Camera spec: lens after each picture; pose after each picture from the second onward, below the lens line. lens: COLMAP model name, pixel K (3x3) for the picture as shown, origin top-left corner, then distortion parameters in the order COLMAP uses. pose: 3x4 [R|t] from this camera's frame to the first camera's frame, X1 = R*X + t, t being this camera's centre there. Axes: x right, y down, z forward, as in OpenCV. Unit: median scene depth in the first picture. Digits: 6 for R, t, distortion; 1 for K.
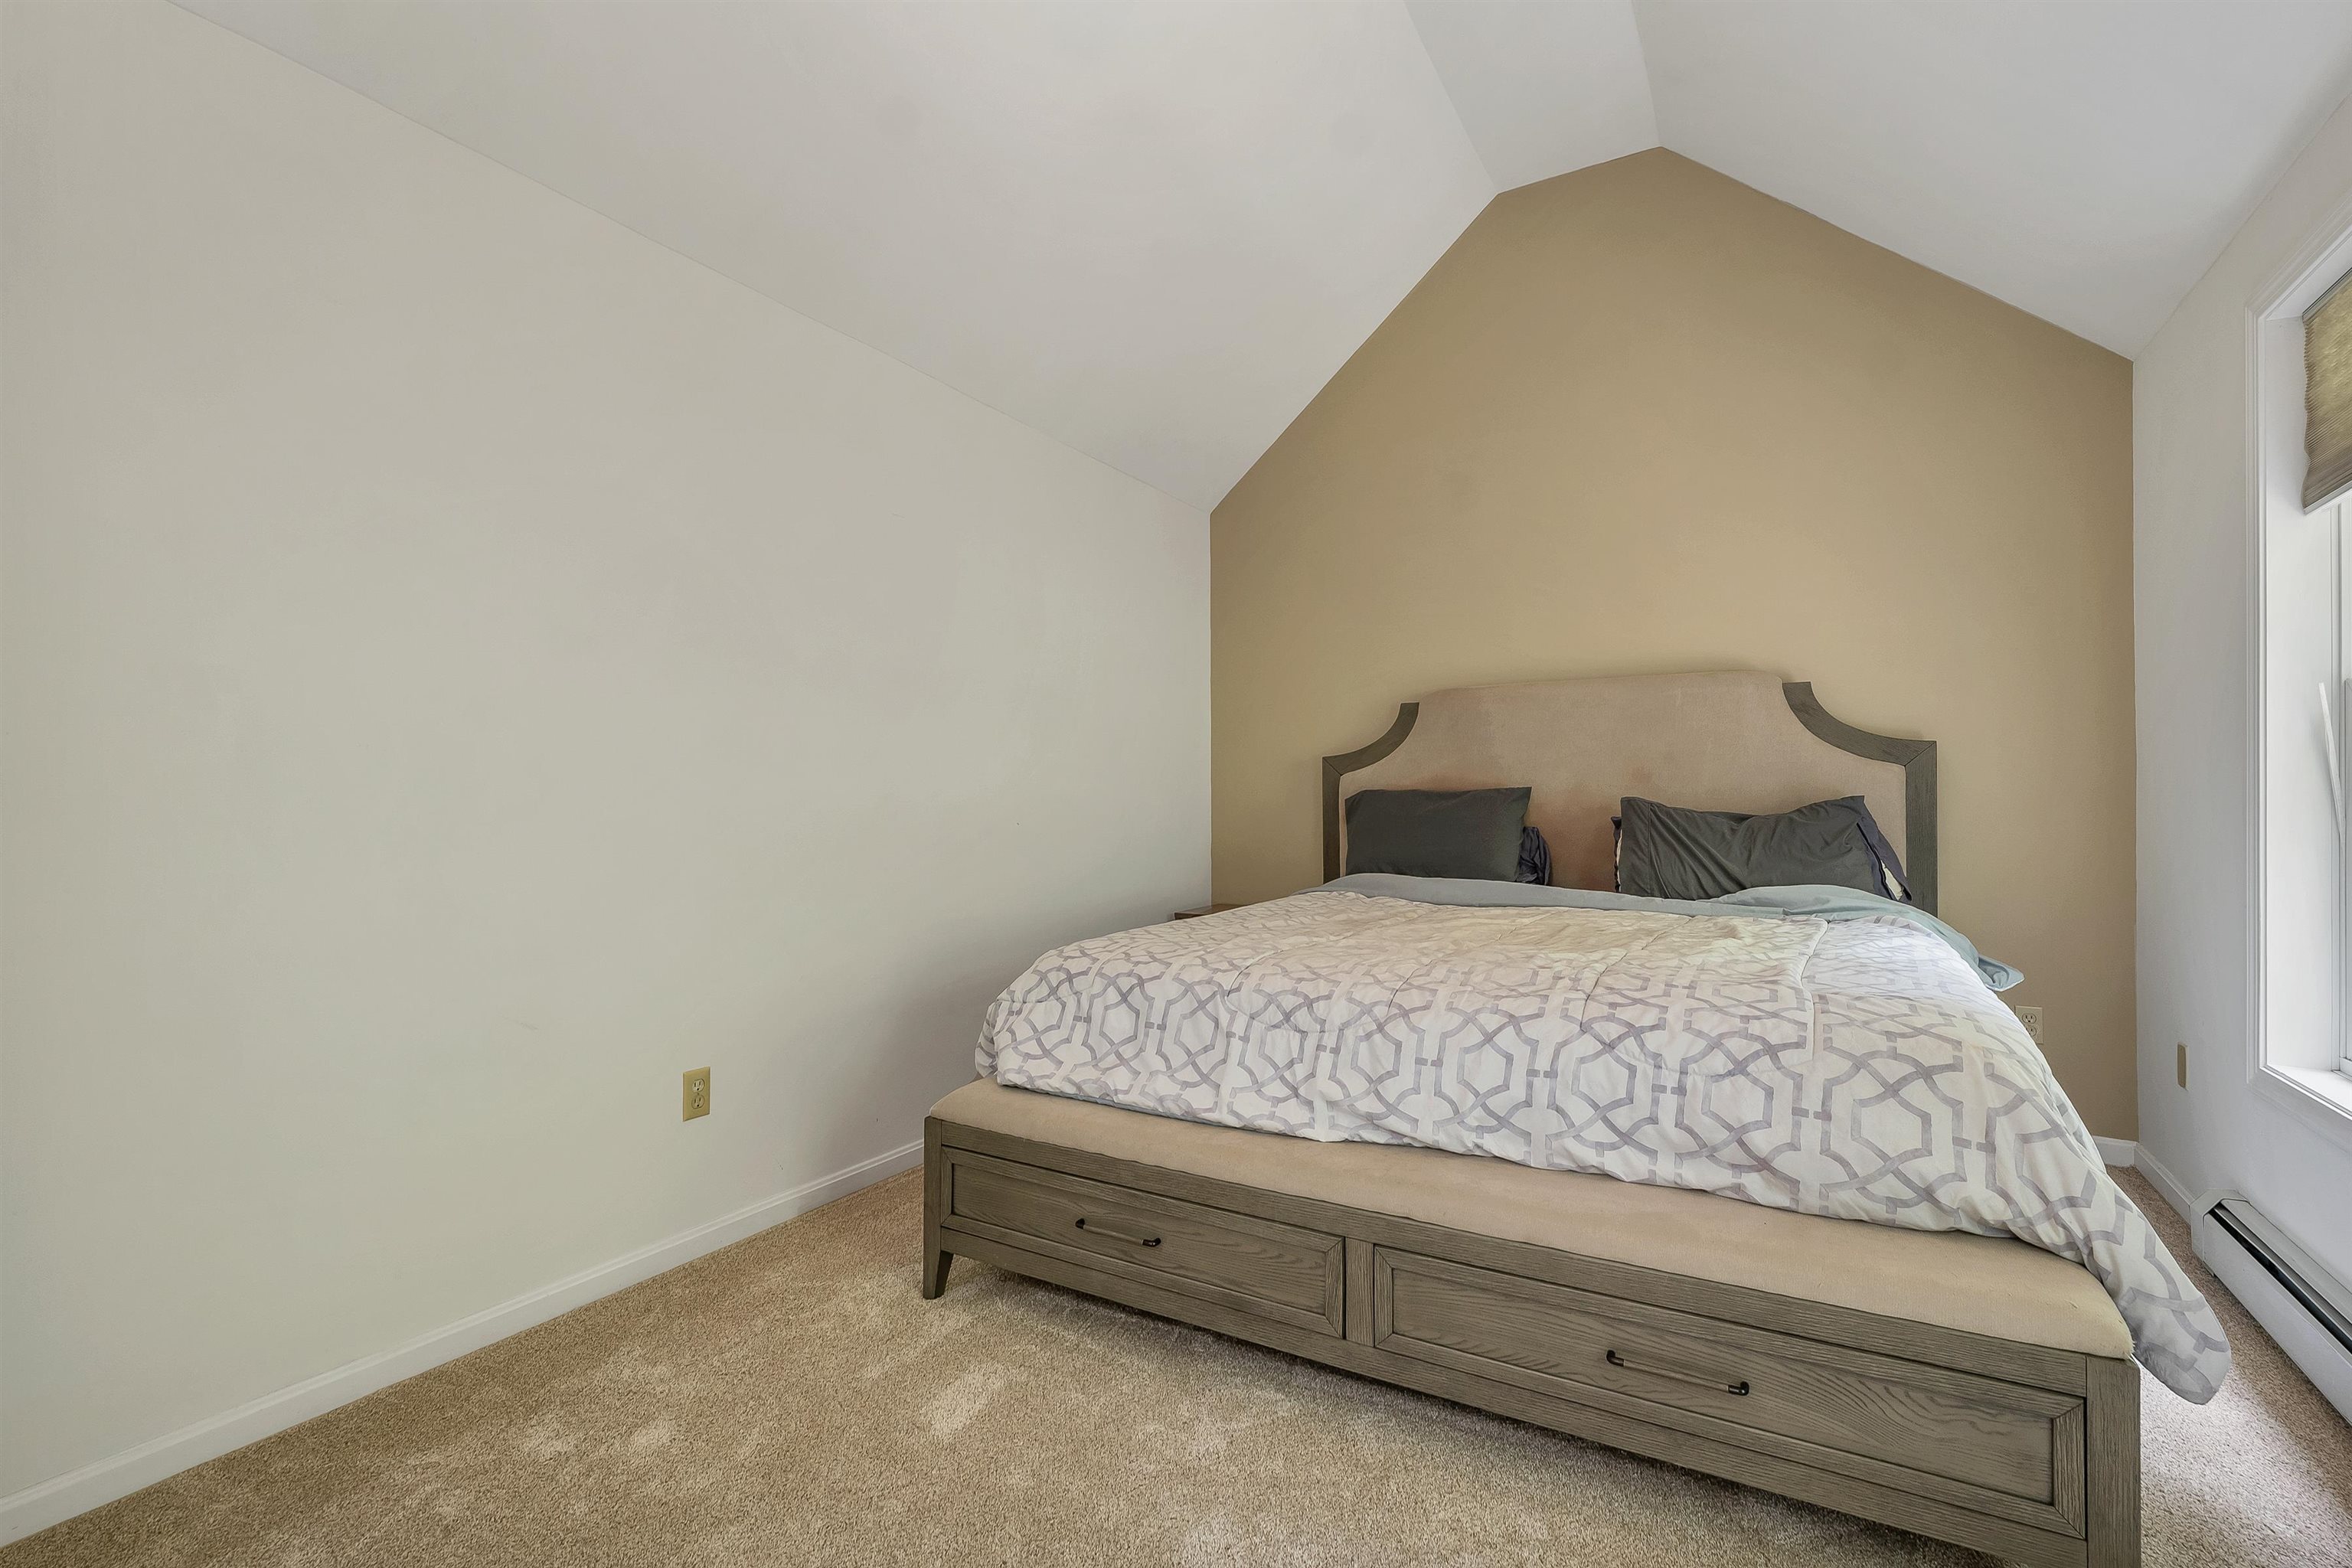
lens RADIAL K [[957.4, 0, 1176.0], [0, 957.4, 784.0], [0, 0, 1]] dist [0.001259, 0.000575]
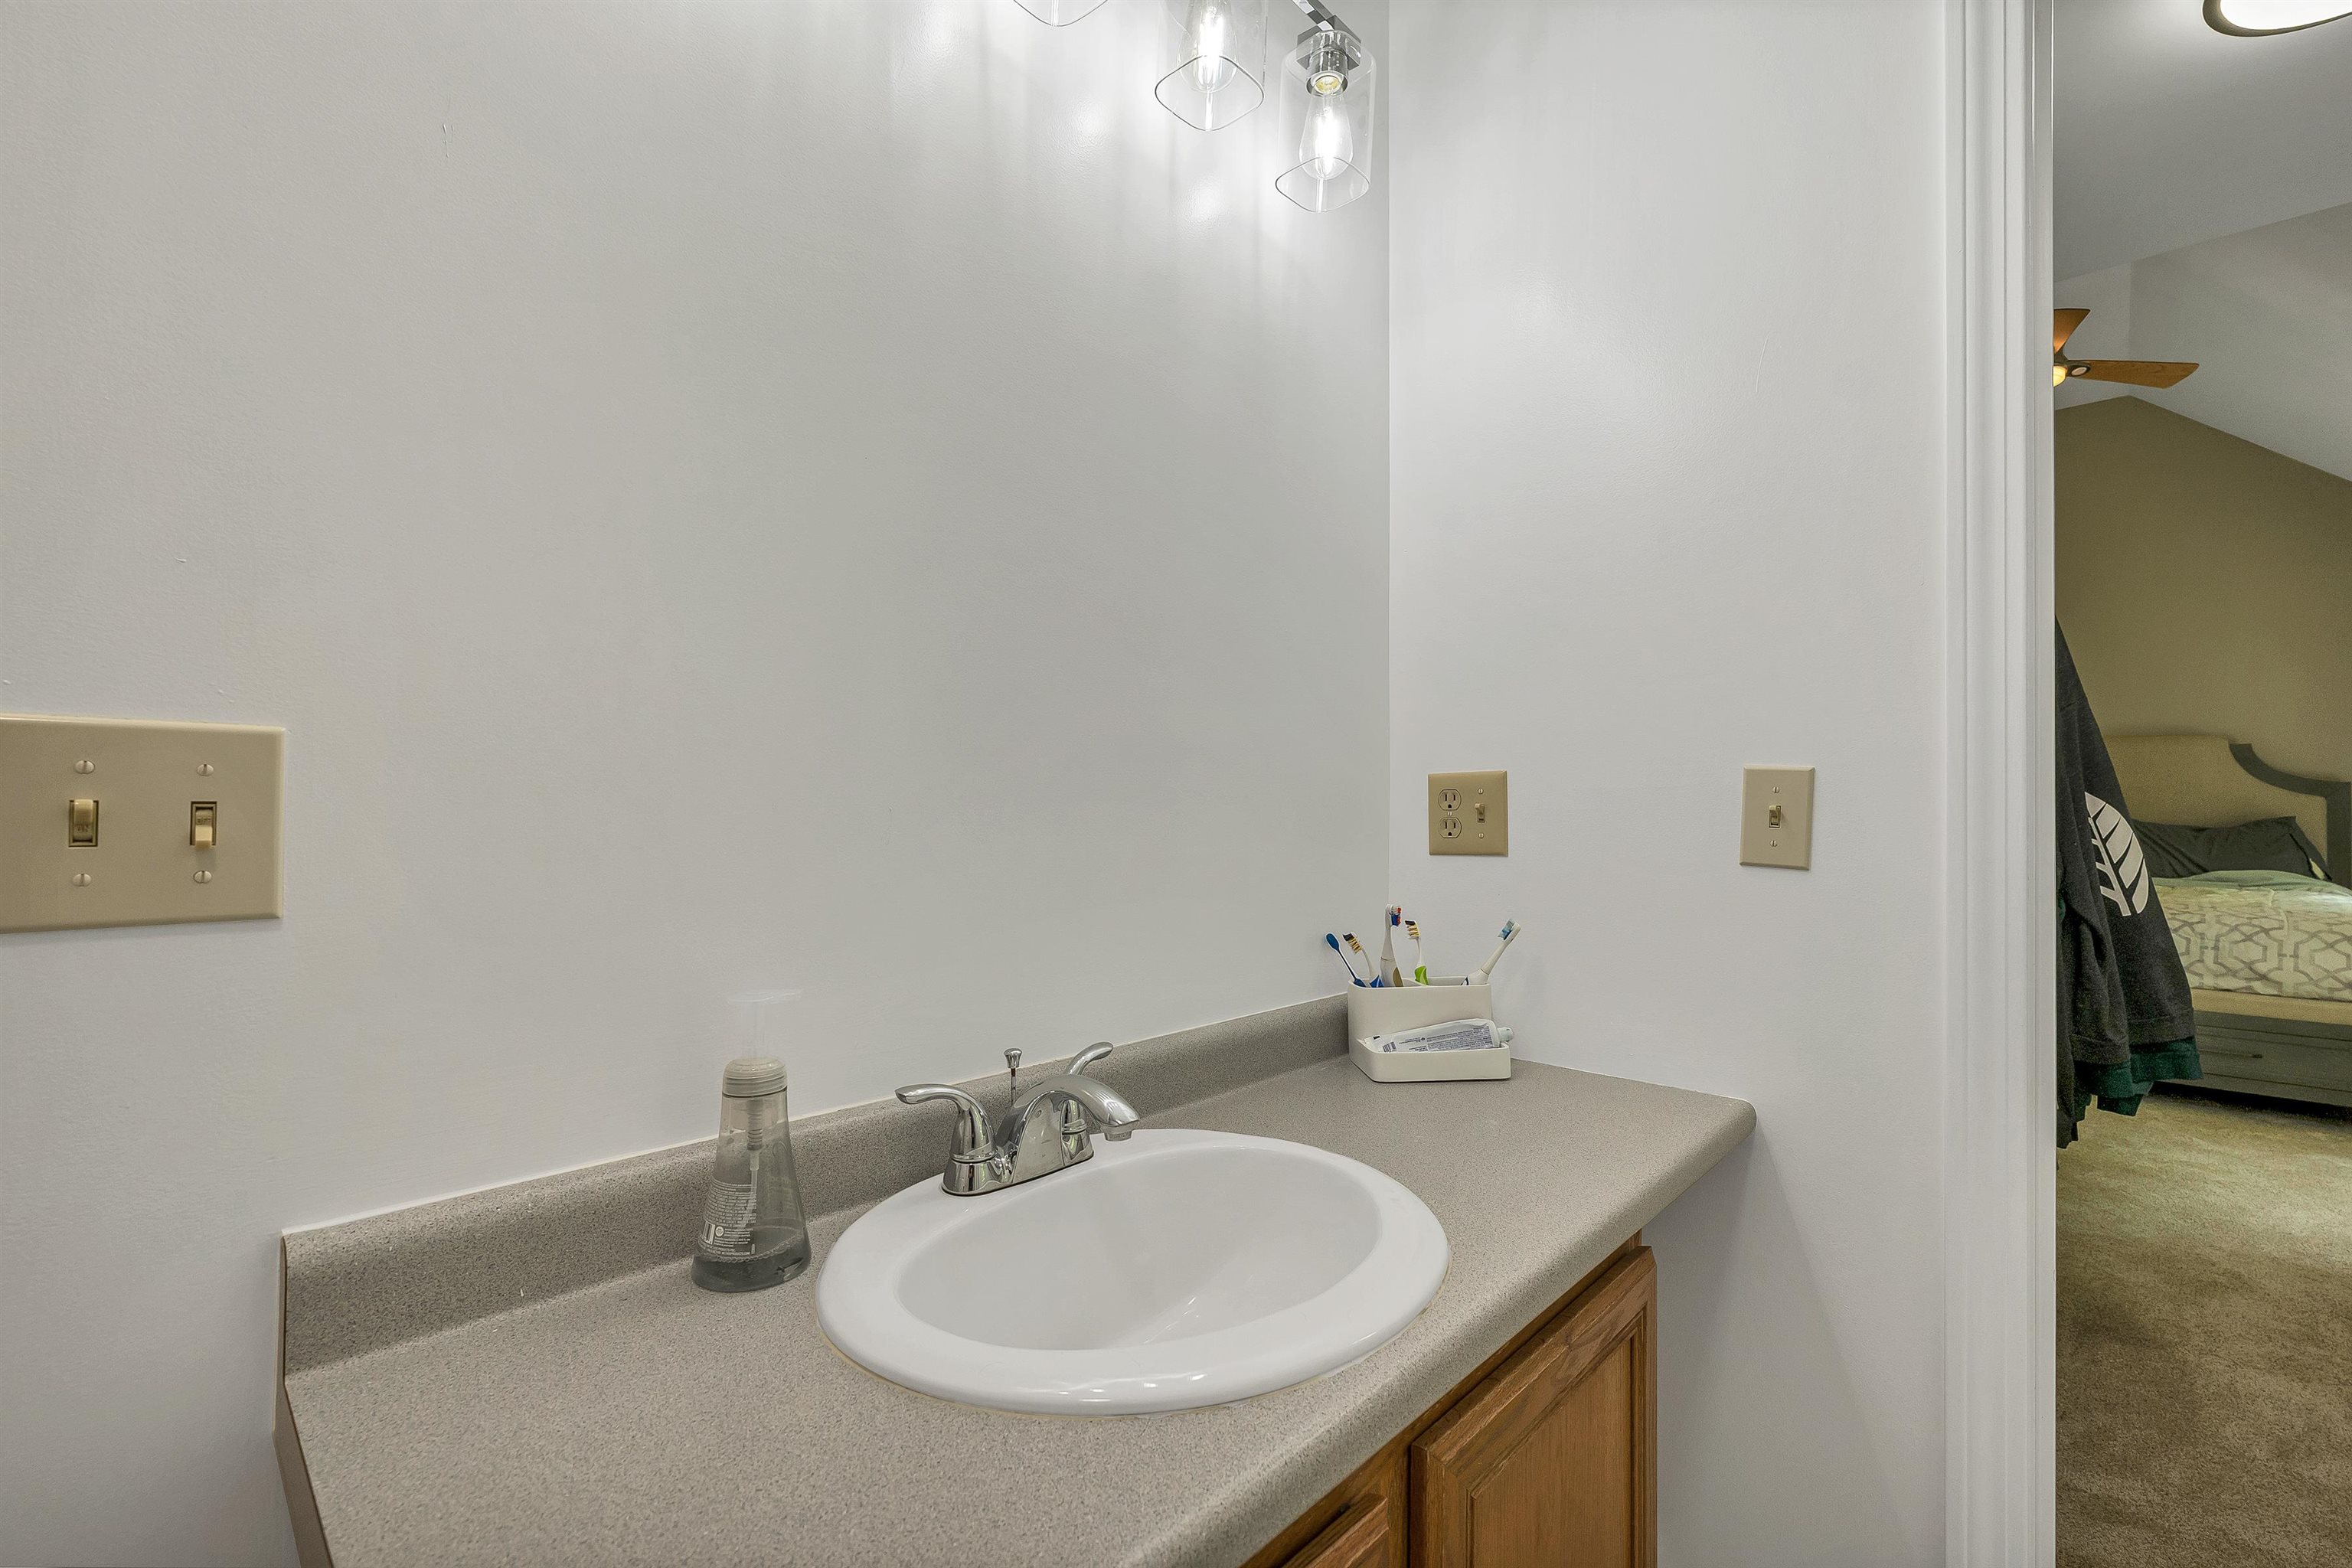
lens RADIAL K [[957.4, 0, 1176.0], [0, 957.4, 784.0], [0, 0, 1]] dist [0.001259, 0.000575]
pose [[0.978033, -0.000130, -0.208452, -1.451082], [-0.000063, 1.000000, -0.000921, -0.074513], [0.208452, 0.000914, 0.978032, -1.796143]]
